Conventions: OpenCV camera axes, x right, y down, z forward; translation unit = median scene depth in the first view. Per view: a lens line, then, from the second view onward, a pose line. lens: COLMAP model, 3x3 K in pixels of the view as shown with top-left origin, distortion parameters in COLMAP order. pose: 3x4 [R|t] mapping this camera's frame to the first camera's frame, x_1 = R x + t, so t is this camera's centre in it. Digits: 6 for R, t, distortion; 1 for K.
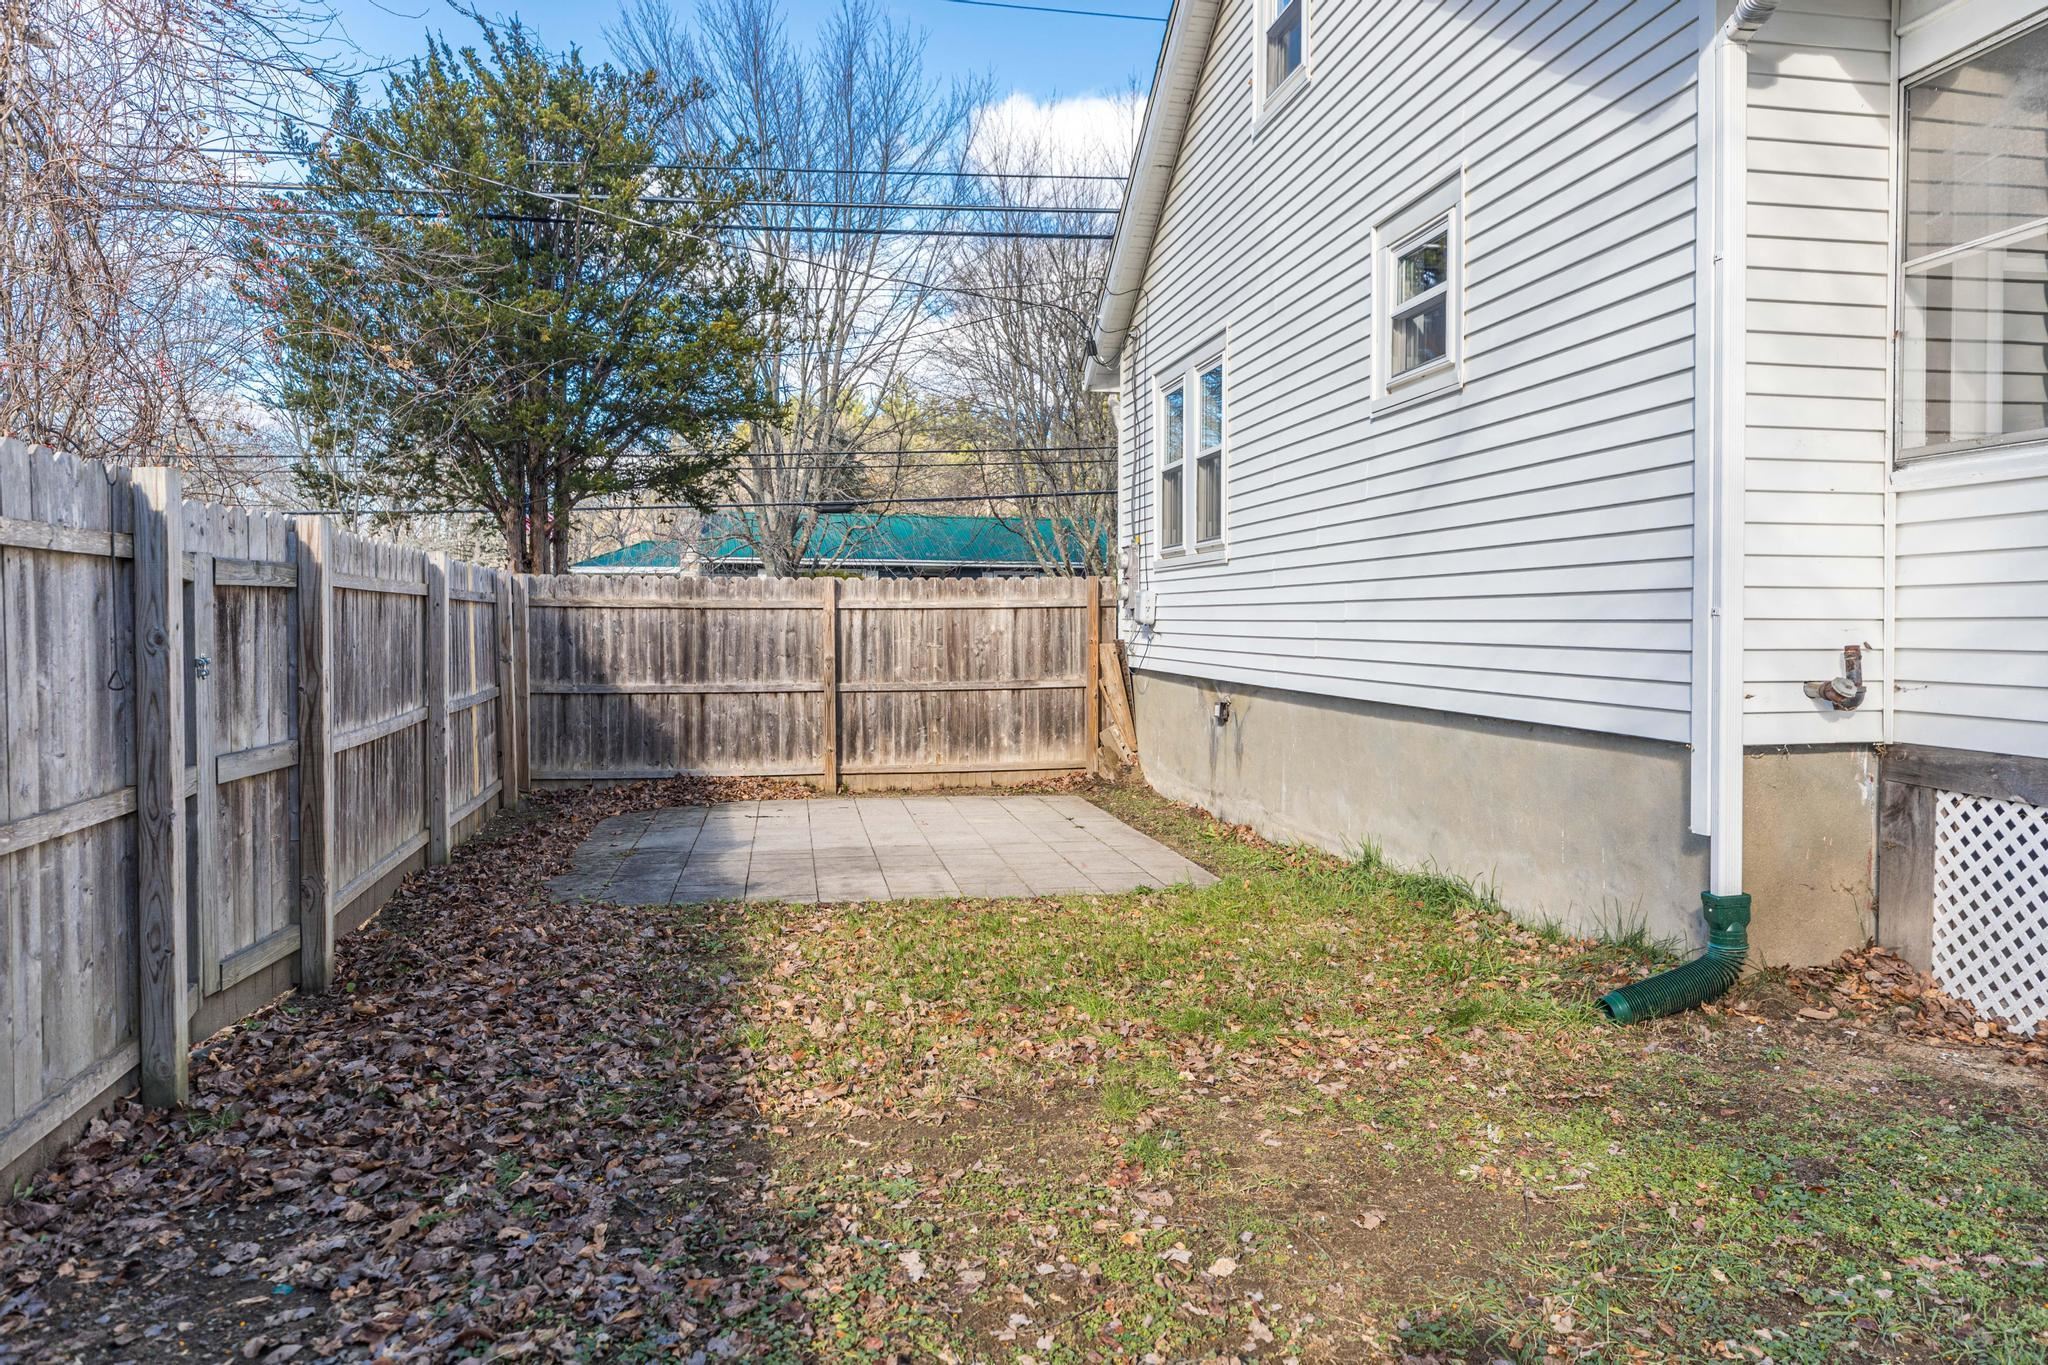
lens RADIAL K [[1388.5, 0, 1027.7], [0, 1388.5, 674.8], [0, 0, 1]] dist [0.005090, 0.002755]
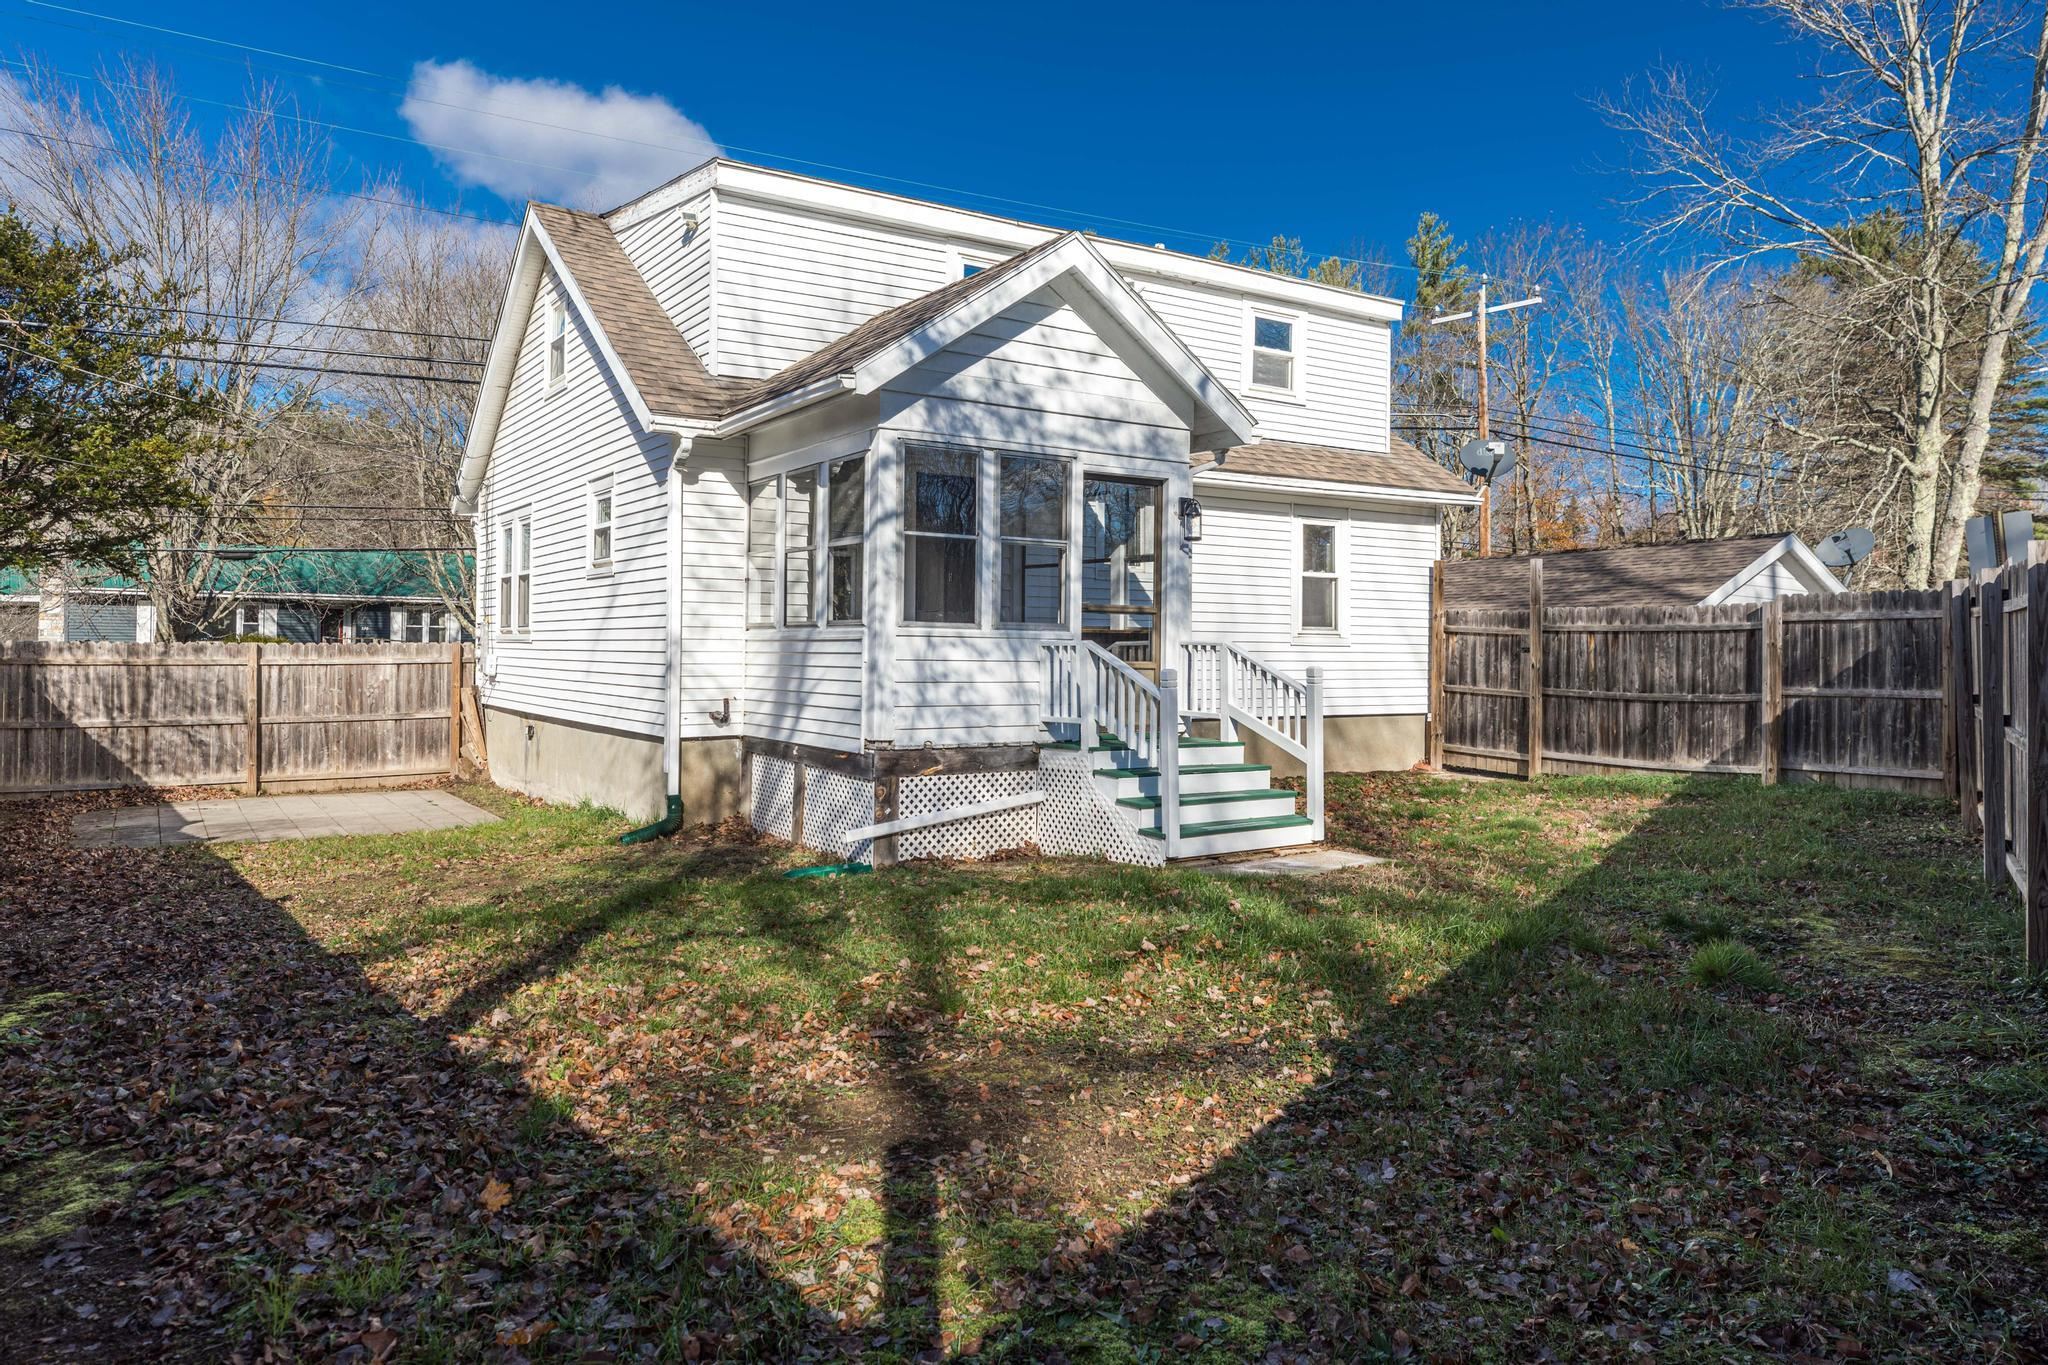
lens RADIAL K [[1388.5, 0, 1048.7], [0, 1388.5, 635.4], [0, 0, 1]] dist [0.005090, 0.002755]
pose [[0.919404, 0.007146, 0.393250, 0.046071], [0.010801, 0.998999, -0.043405, -0.007380], [-0.393167, 0.044155, 0.918406, -0.628687]]
